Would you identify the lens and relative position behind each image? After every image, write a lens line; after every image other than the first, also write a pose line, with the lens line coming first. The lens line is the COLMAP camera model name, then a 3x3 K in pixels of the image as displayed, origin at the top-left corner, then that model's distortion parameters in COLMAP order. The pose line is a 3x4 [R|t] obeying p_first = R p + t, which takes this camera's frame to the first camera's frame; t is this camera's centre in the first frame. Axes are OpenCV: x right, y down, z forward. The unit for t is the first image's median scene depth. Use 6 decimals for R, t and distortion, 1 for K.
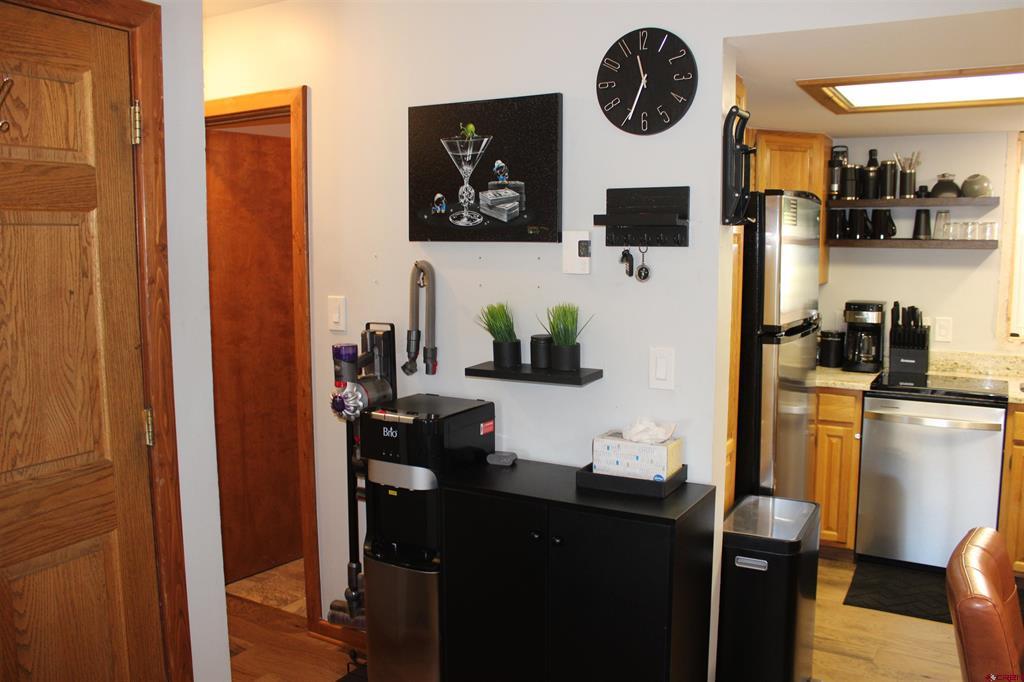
lens RADIAL K [[851.3, 0, 507.0], [0, 851.3, 341.2], [0, 0, 1]] dist [-0.102462, 0.044655]
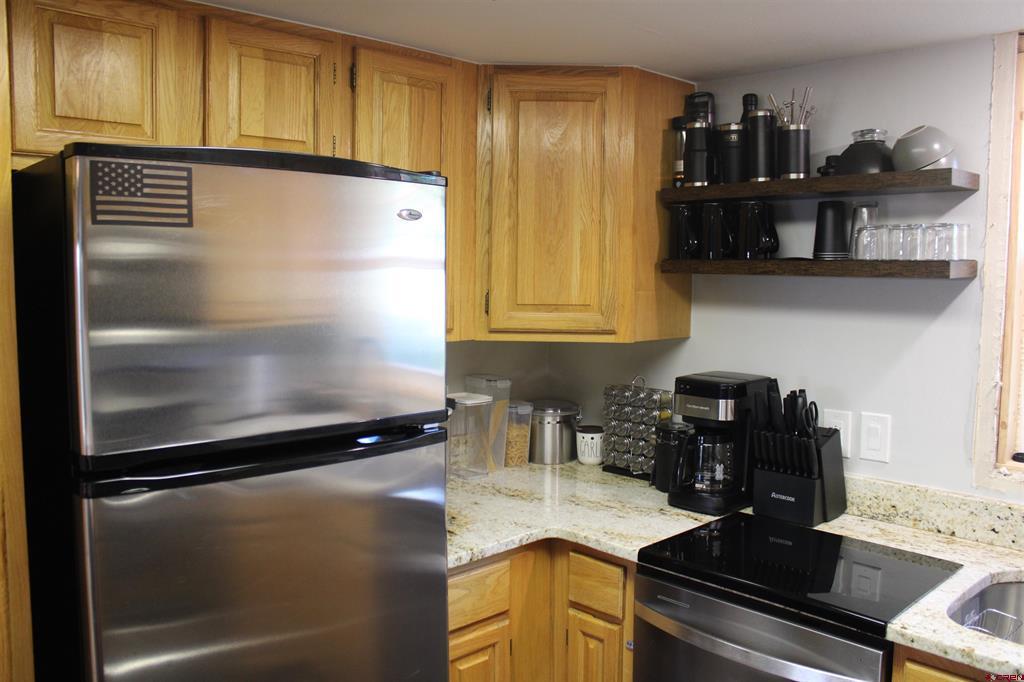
lens RADIAL K [[851.3, 0, 515.9], [0, 851.3, 339.4], [0, 0, 1]] dist [-0.102462, 0.044655]
pose [[0.964668, 0.029622, -0.261797, 0.455382], [-0.037240, 0.999014, -0.024186, -0.054372], [0.260822, 0.033081, 0.964820, 0.456210]]
